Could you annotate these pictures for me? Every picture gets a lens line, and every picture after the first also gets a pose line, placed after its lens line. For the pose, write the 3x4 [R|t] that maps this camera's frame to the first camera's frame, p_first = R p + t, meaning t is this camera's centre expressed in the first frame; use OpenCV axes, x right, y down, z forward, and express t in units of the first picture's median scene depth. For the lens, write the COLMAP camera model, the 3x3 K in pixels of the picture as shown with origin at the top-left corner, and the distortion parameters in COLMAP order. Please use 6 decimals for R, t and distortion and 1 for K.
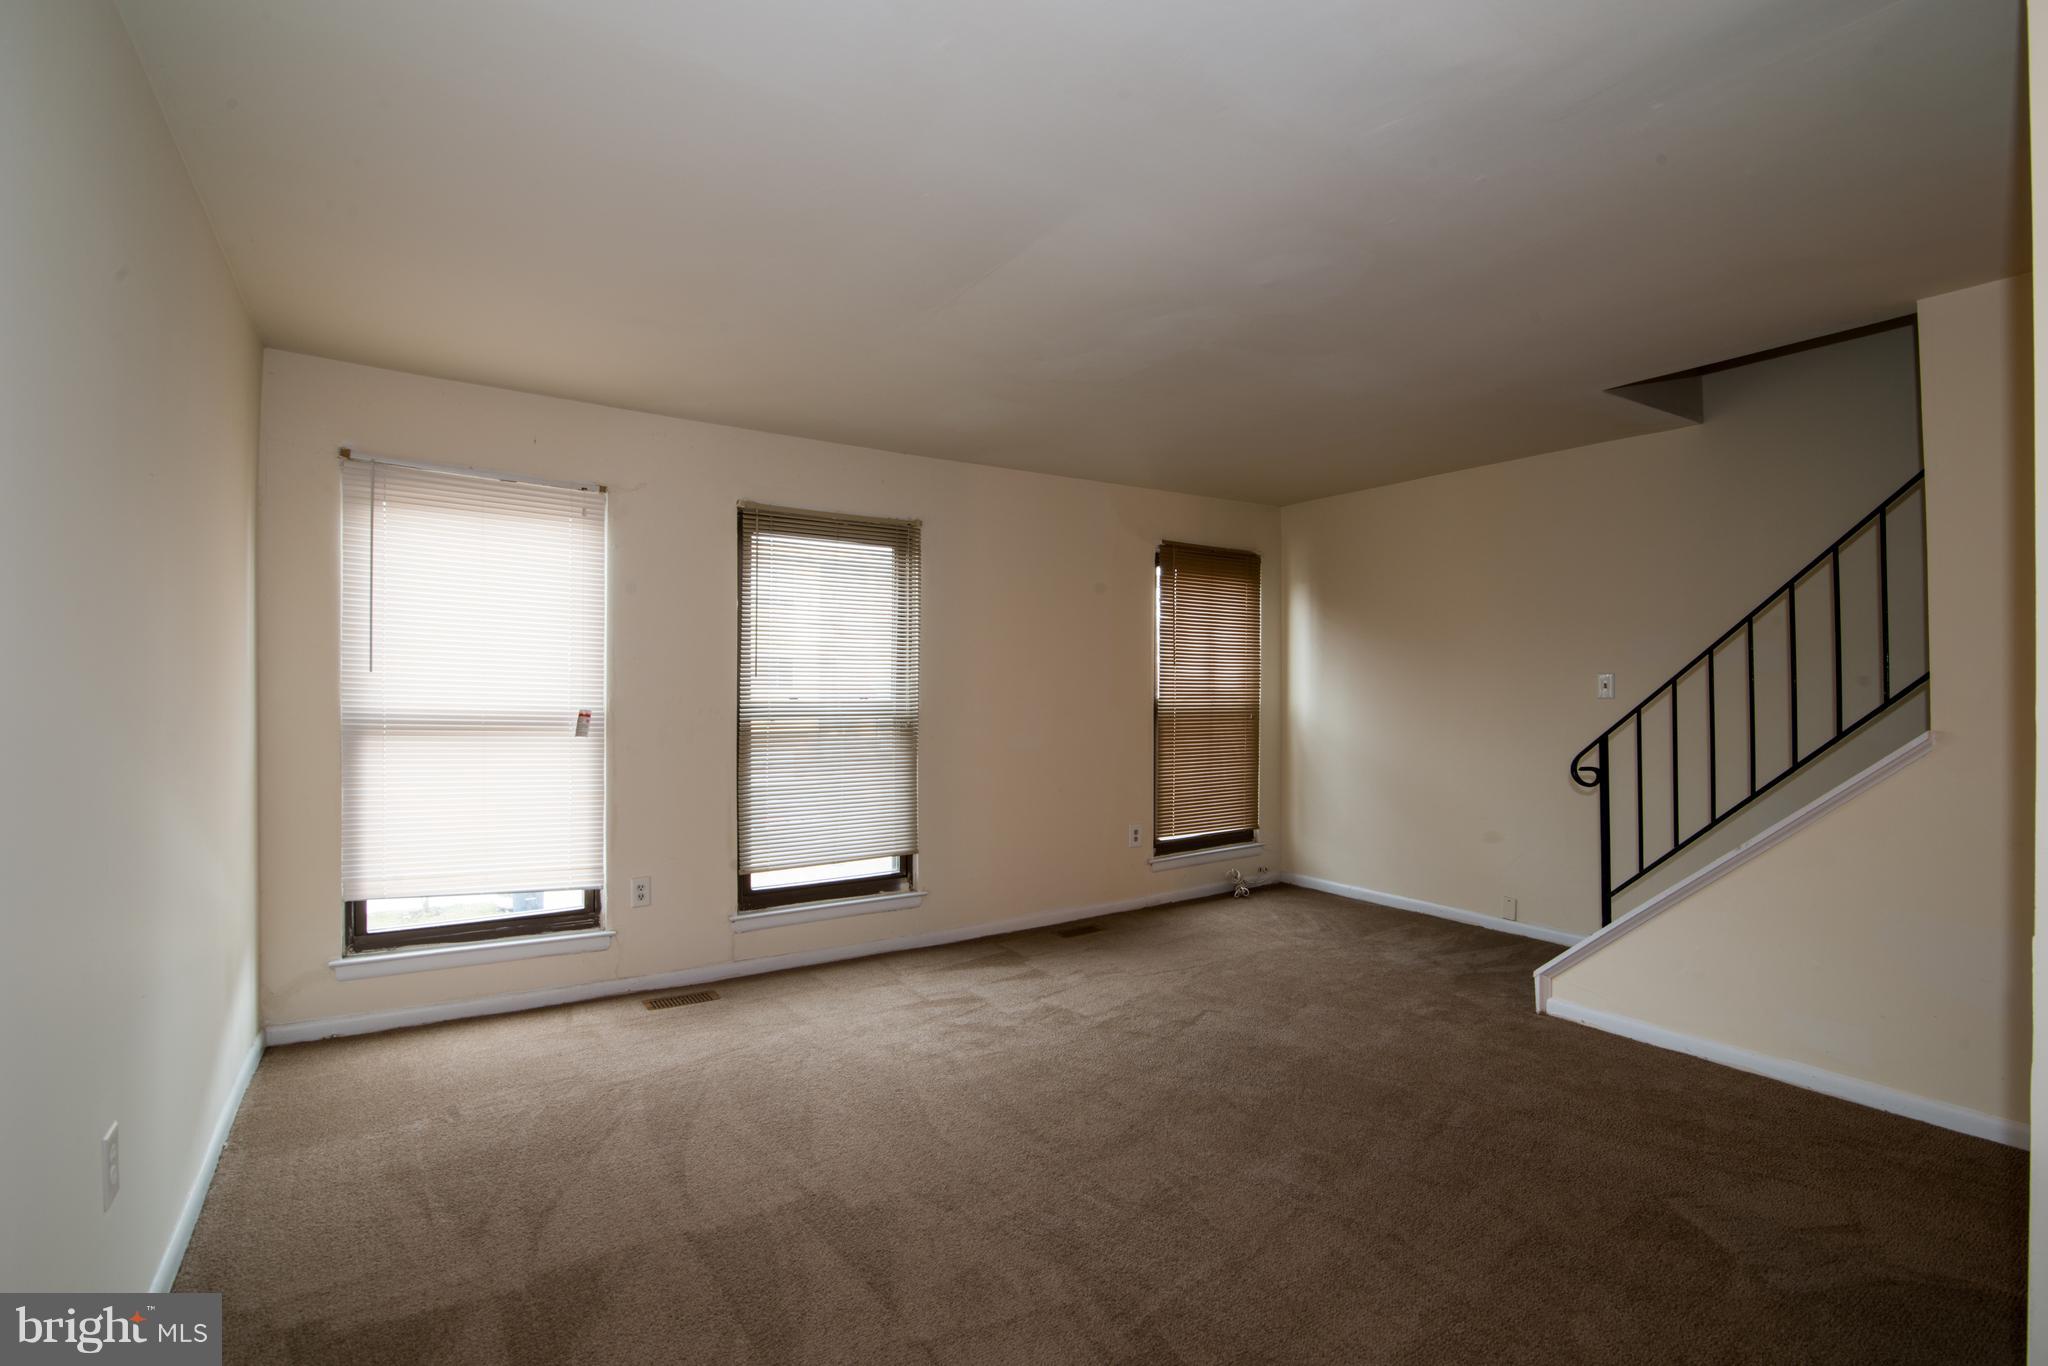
lens RADIAL K [[939.9, 0, 1026.6], [0, 939.9, 684.1], [0, 0, 1]] dist [-0.019283, 0.001279]
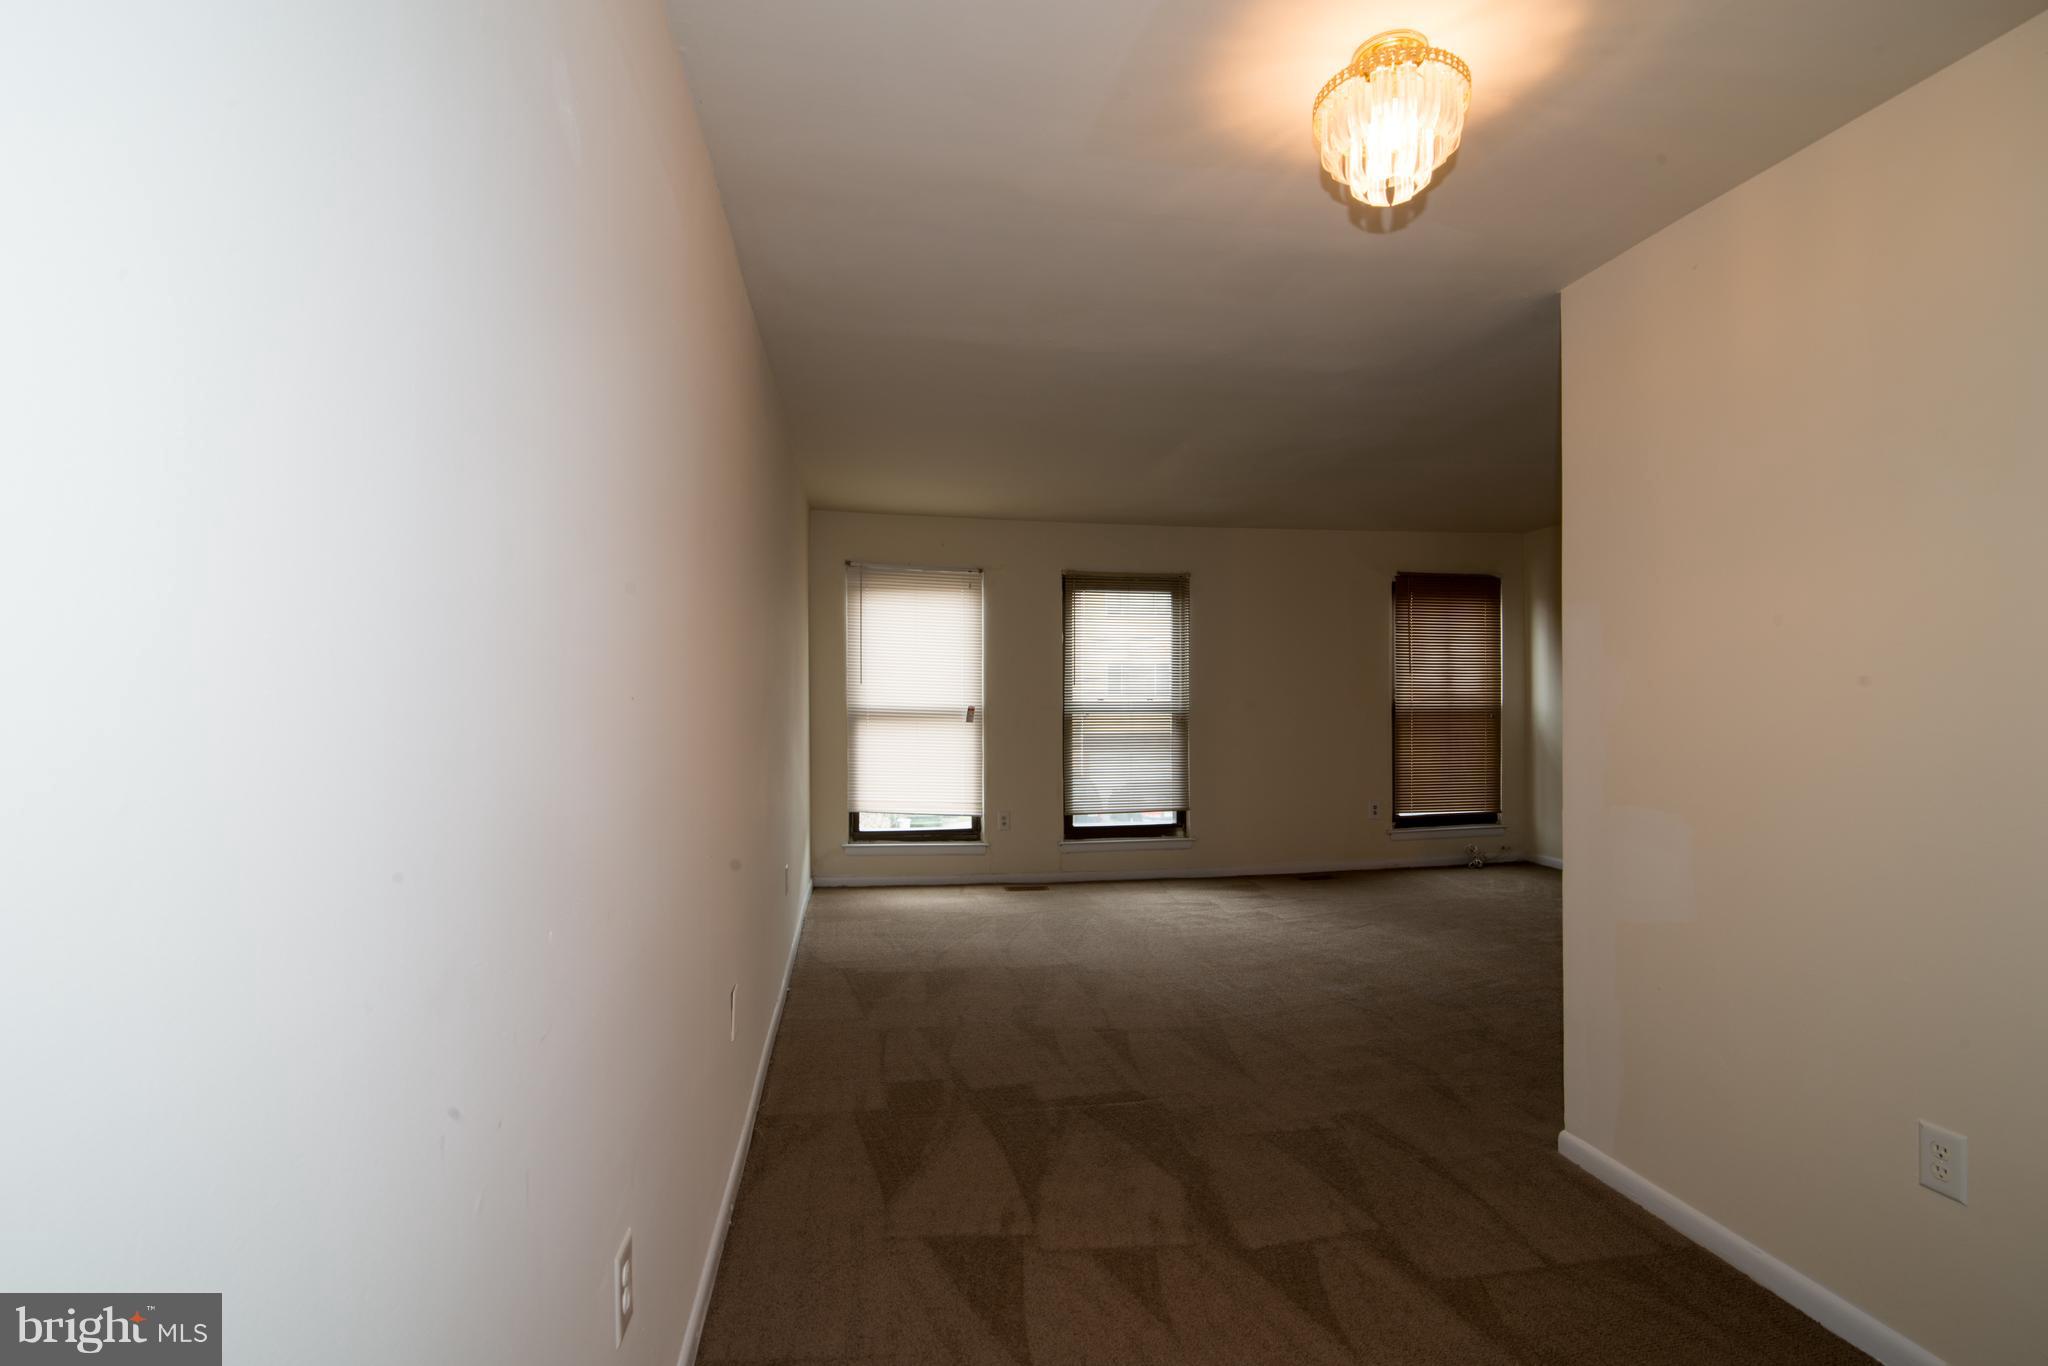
lens RADIAL K [[939.9, 0, 1023.5], [0, 939.9, 690.7], [0, 0, 1]] dist [-0.019283, 0.001279]
pose [[0.915163, -0.004201, -0.403062, 0.239729], [0.005141, 0.999986, 0.001250, -0.001225], [0.403051, -0.003216, 0.915172, -0.408984]]
